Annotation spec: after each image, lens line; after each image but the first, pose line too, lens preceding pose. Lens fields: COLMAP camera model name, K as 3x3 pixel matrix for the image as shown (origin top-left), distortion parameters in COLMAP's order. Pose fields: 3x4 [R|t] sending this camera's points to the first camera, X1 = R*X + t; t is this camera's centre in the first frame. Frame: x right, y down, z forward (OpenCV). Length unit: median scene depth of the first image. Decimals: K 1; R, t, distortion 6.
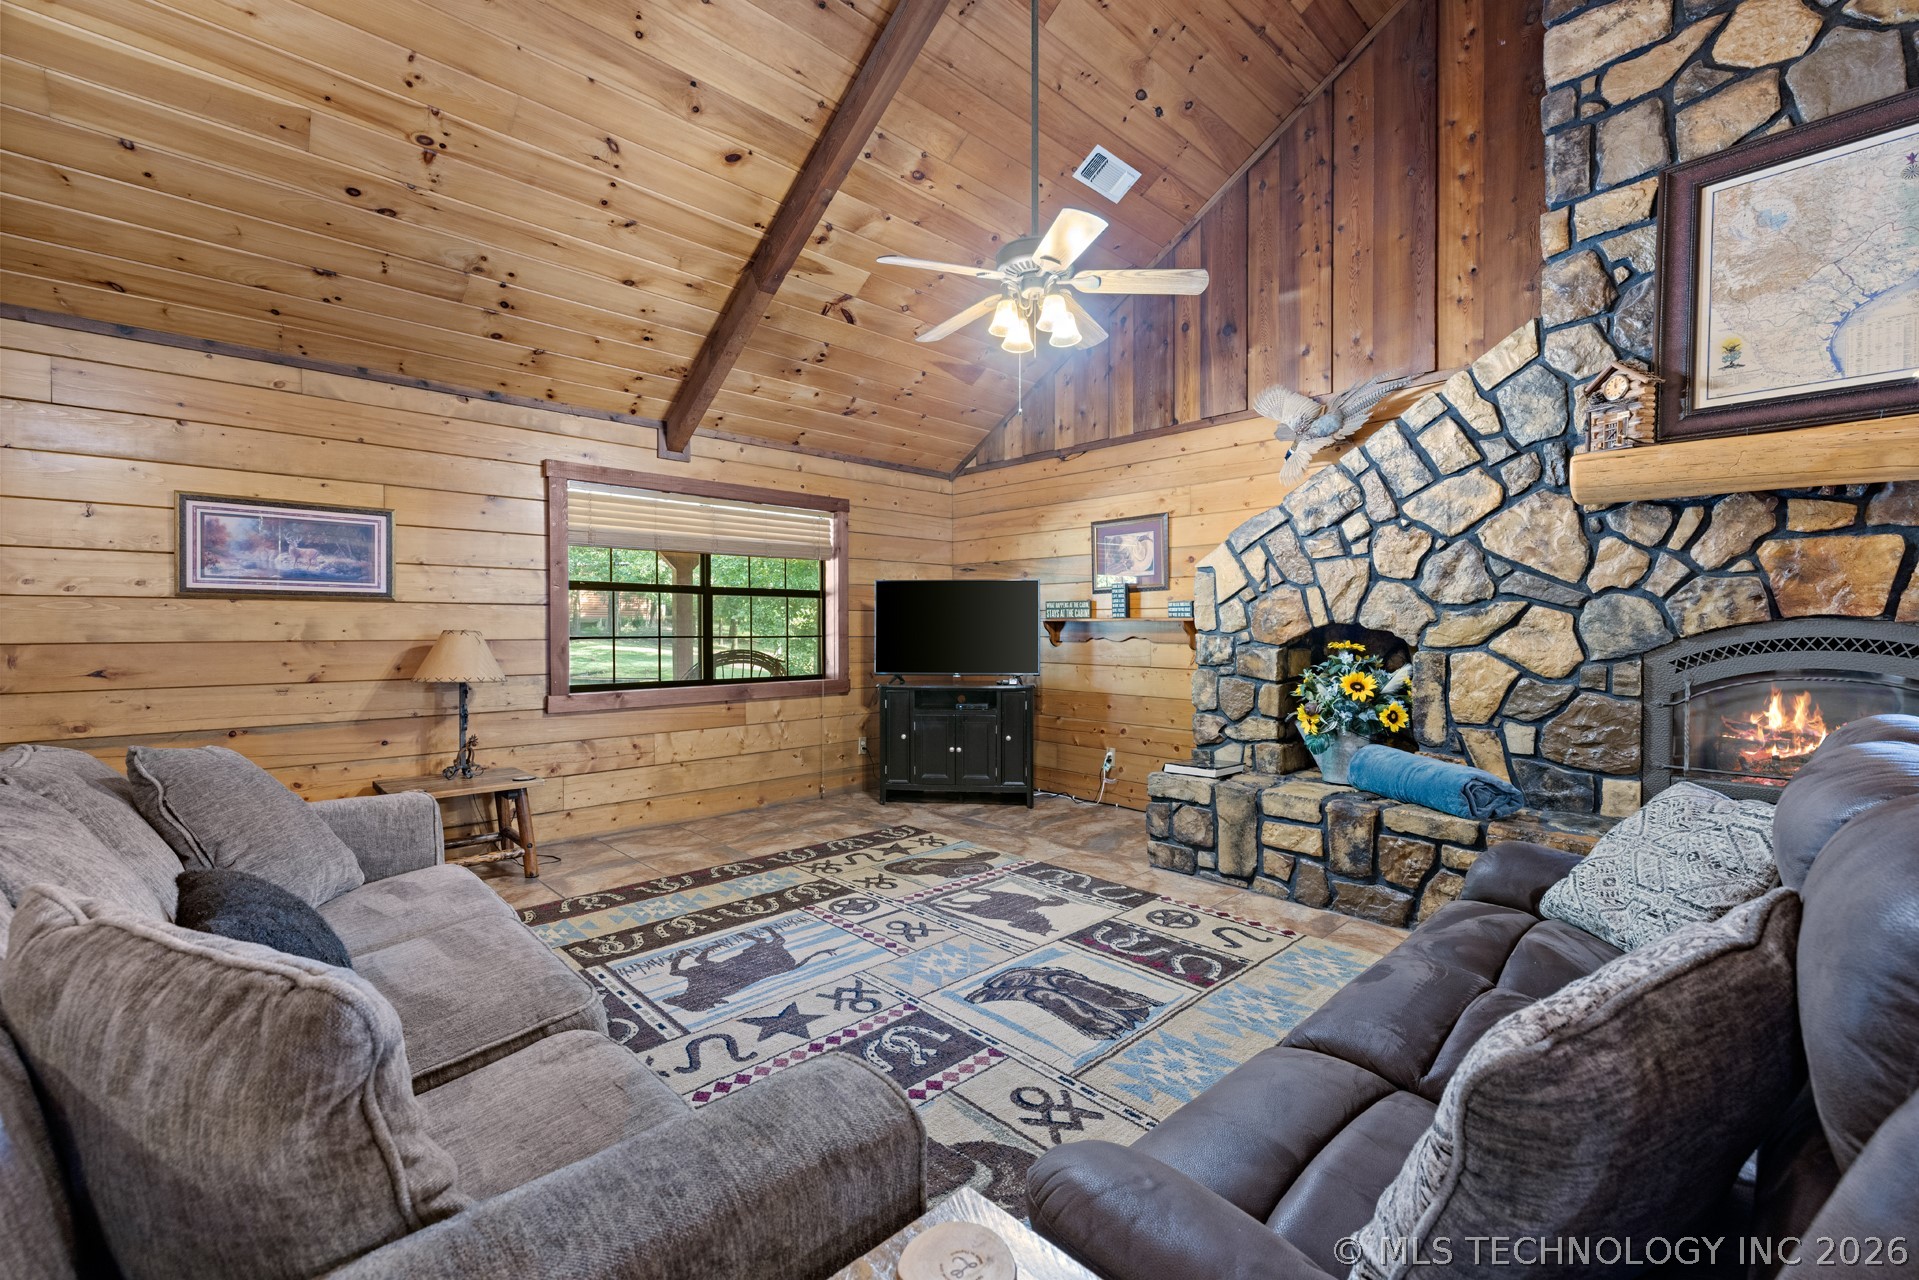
lens RADIAL K [[812.9, 0, 949.5], [0, 812.9, 634.0], [0, 0, 1]] dist [0.003231, 0.000637]
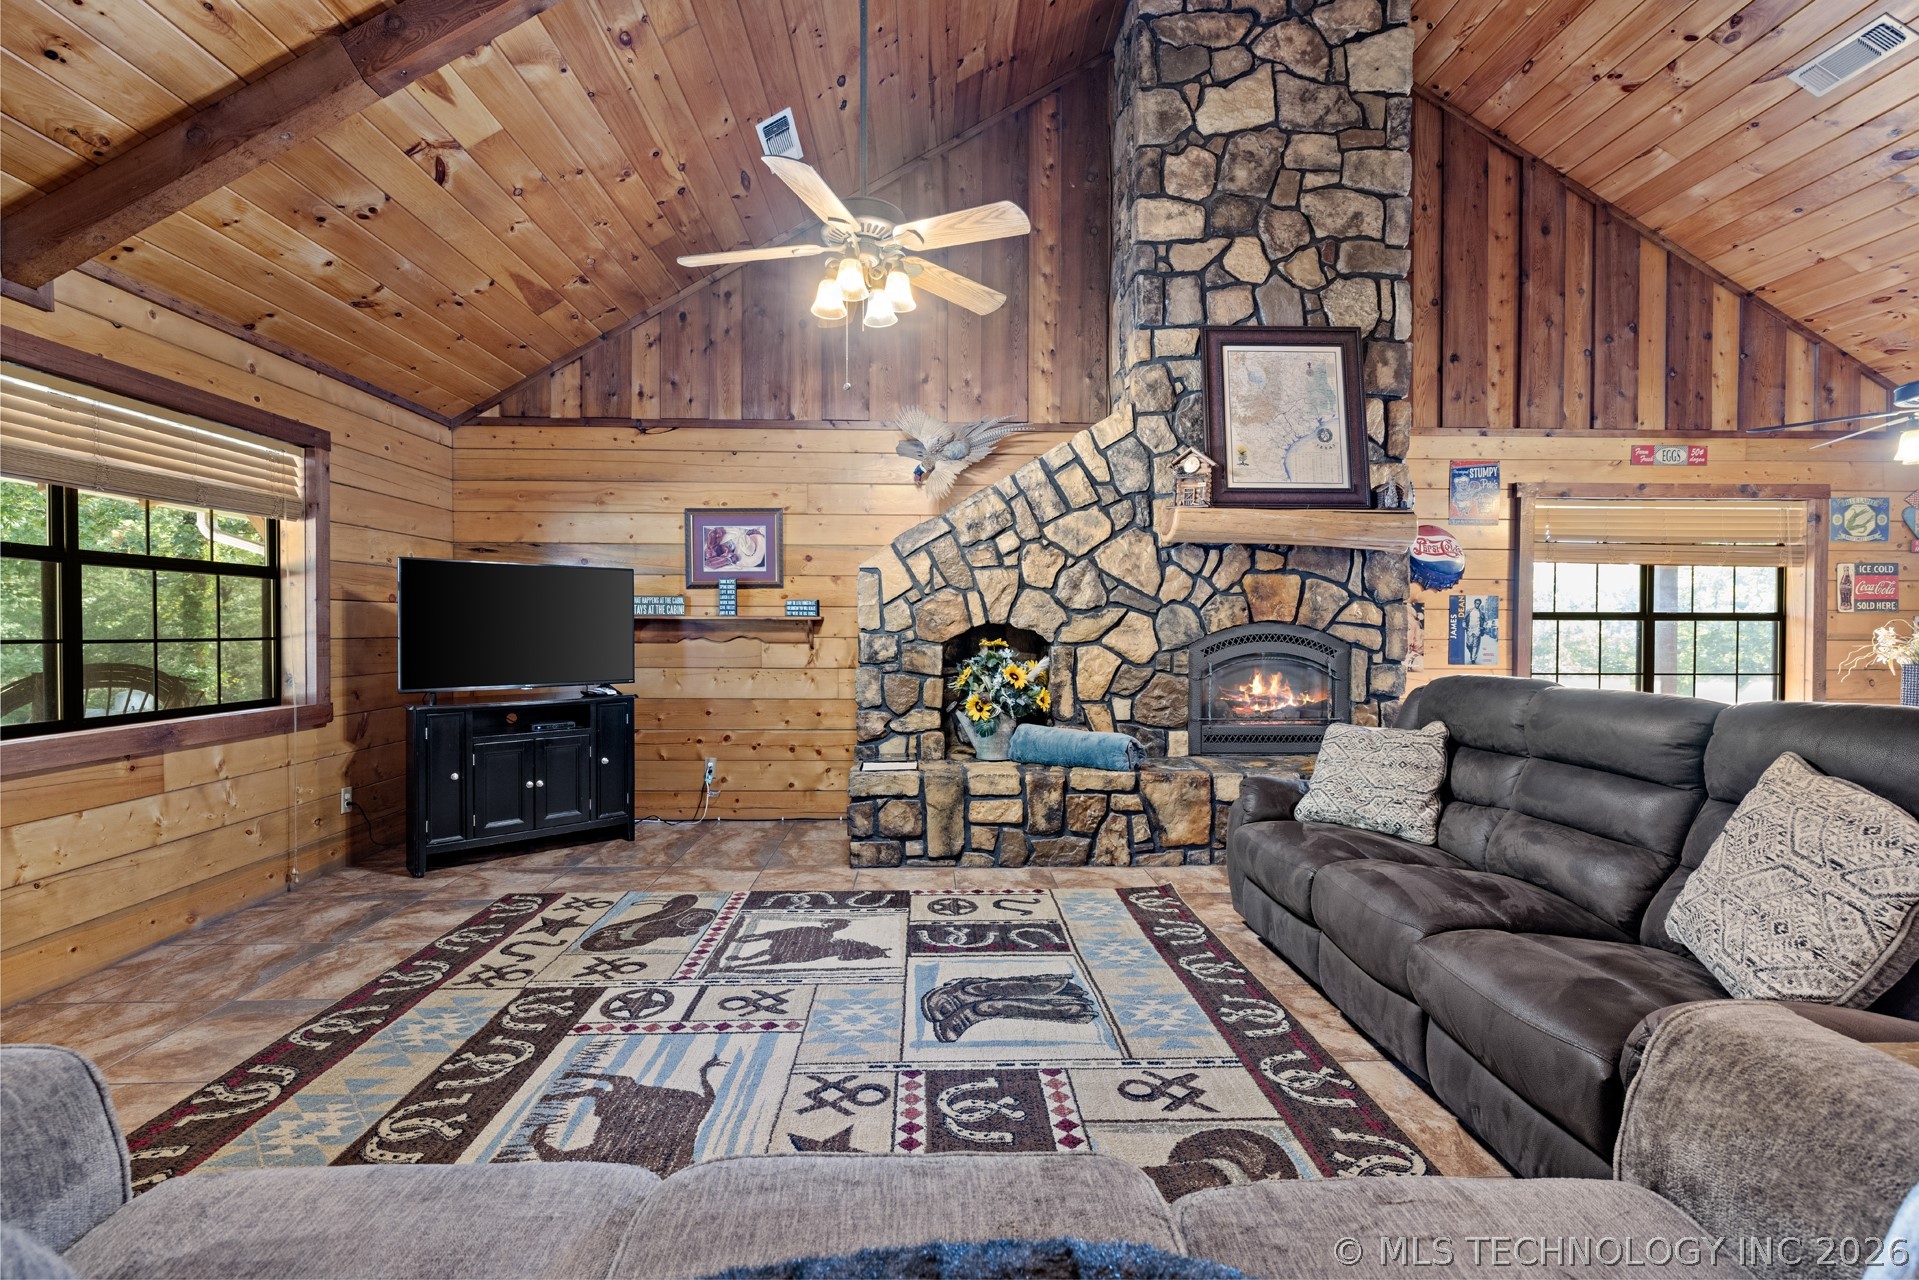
lens RADIAL K [[812.9, 0, 956.3], [0, 812.9, 633.4], [0, 0, 1]] dist [0.003231, 0.000637]
pose [[0.658426, -0.003534, 0.752637, -0.481295], [0.002566, 0.999994, 0.002451, -0.001986], [-0.752641, 0.000317, 0.658431, 0.297438]]
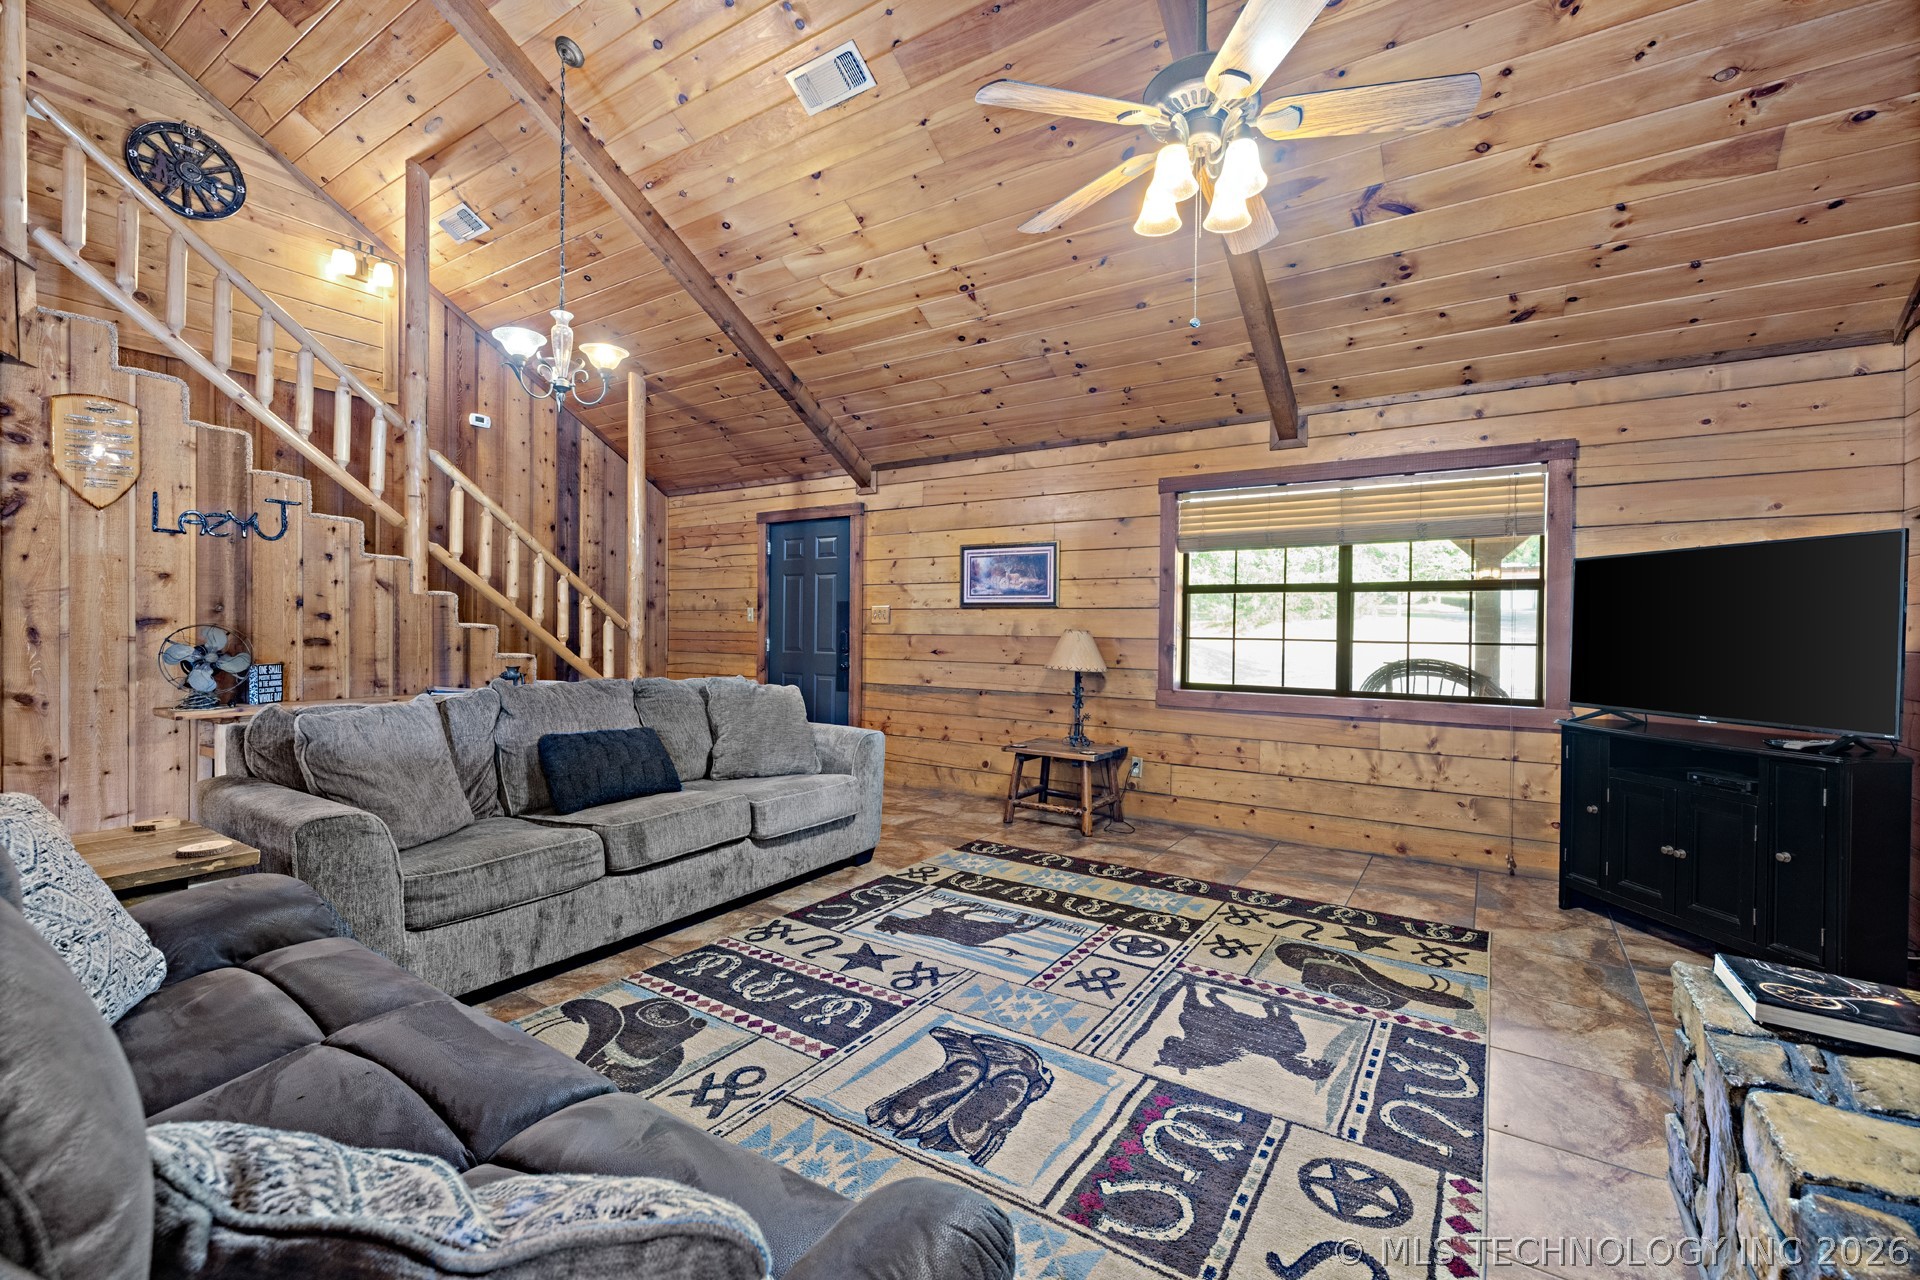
lens RADIAL K [[813.3, 0, 948.5], [0, 813.3, 639.0], [0, 0, 1]] dist [0.003231, 0.000637]
pose [[0.221022, 0.016717, -0.975126, 0.686498], [-0.018800, 0.999740, 0.012878, -0.003244], [0.975088, 0.015486, 0.221279, 0.599898]]
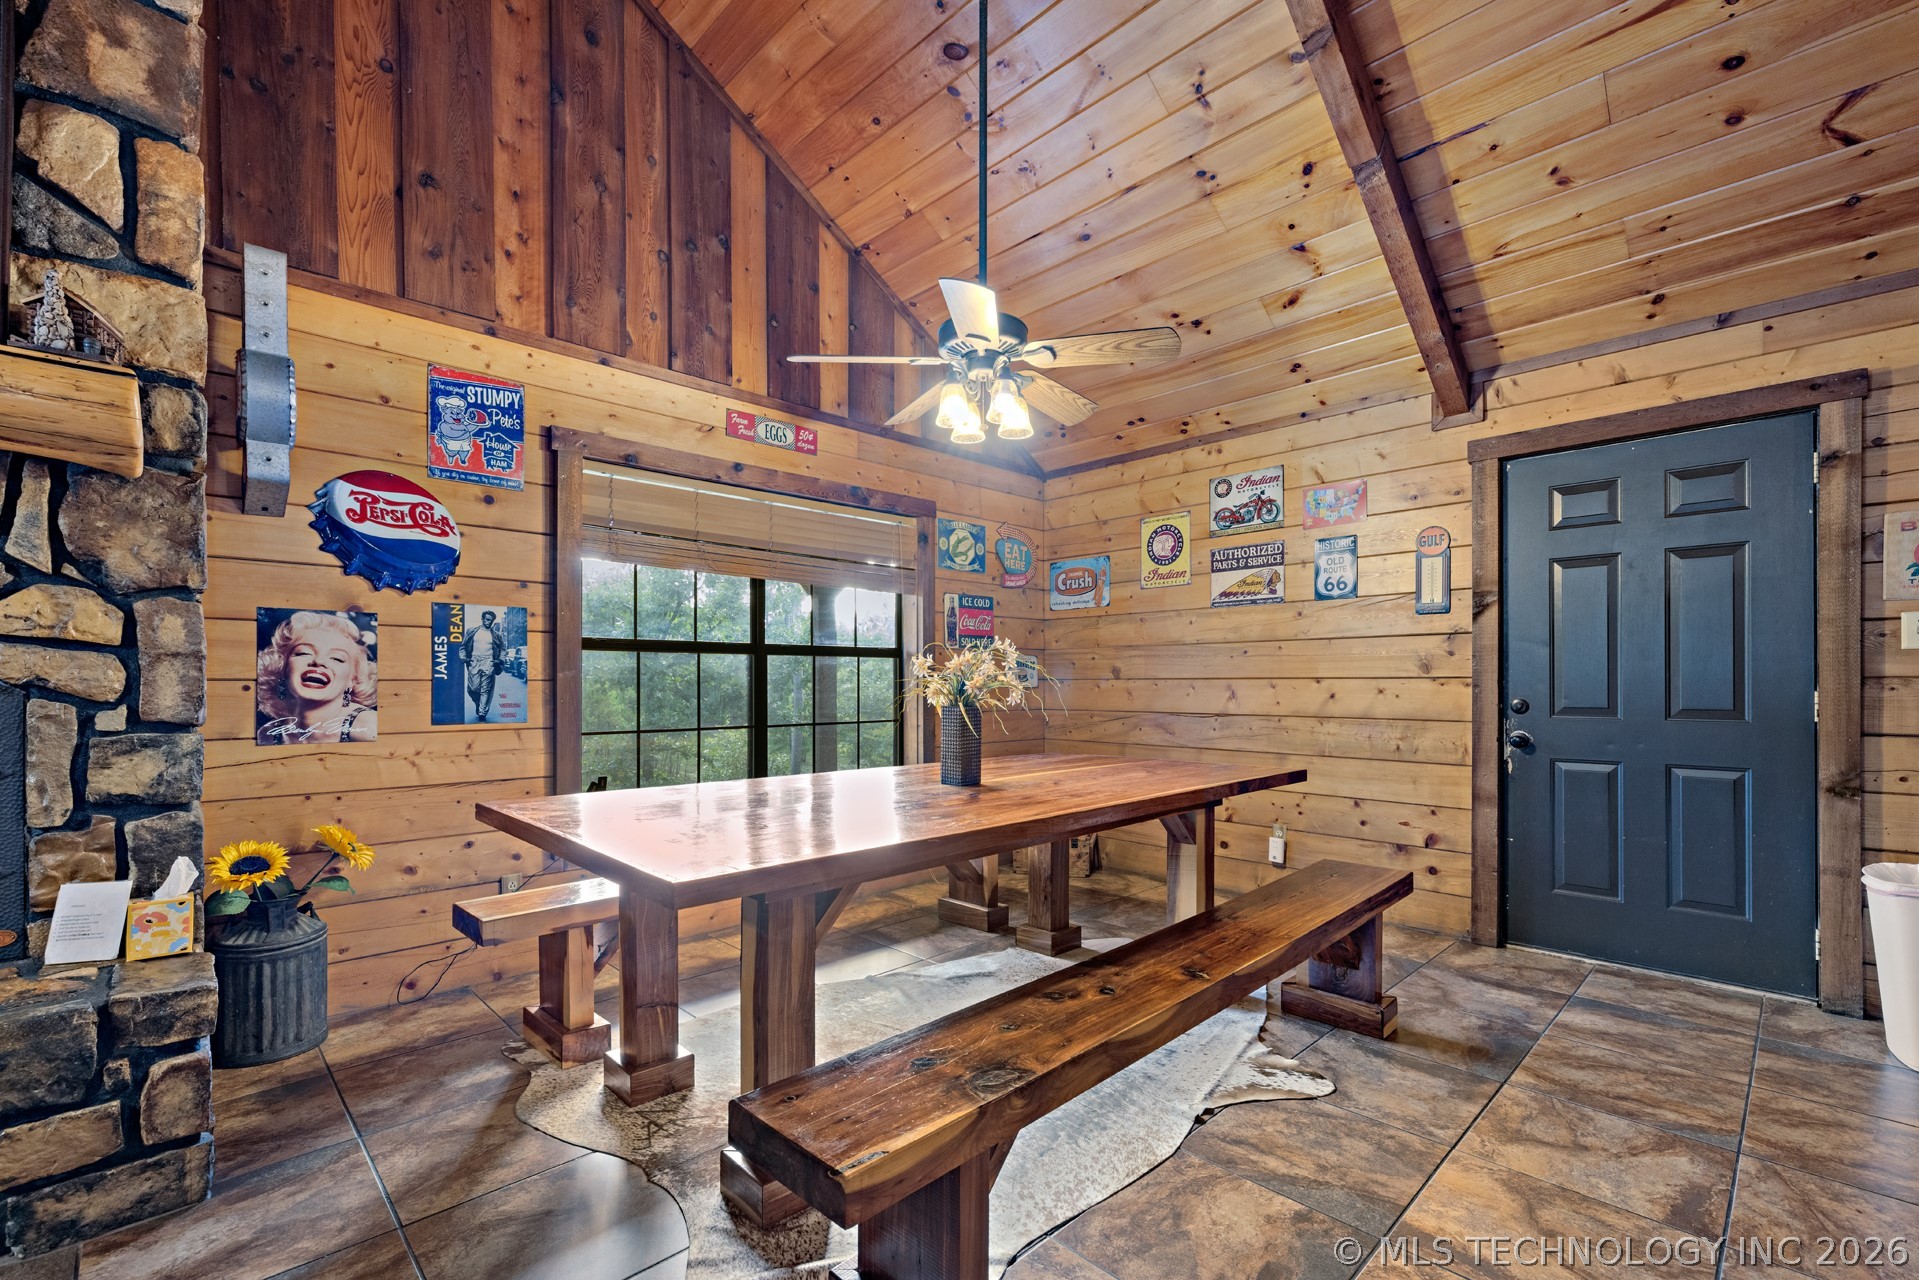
lens RADIAL K [[826.6, 0, 948.9], [0, 826.6, 683.7], [0, 0, 1]] dist [0.000216, 0.000779]
pose [[-0.007569, -0.001521, 0.999970, 0.370171], [0.010725, 0.999941, 0.001602, 0.022729], [-0.999914, 0.010737, -0.007552, 0.070552]]
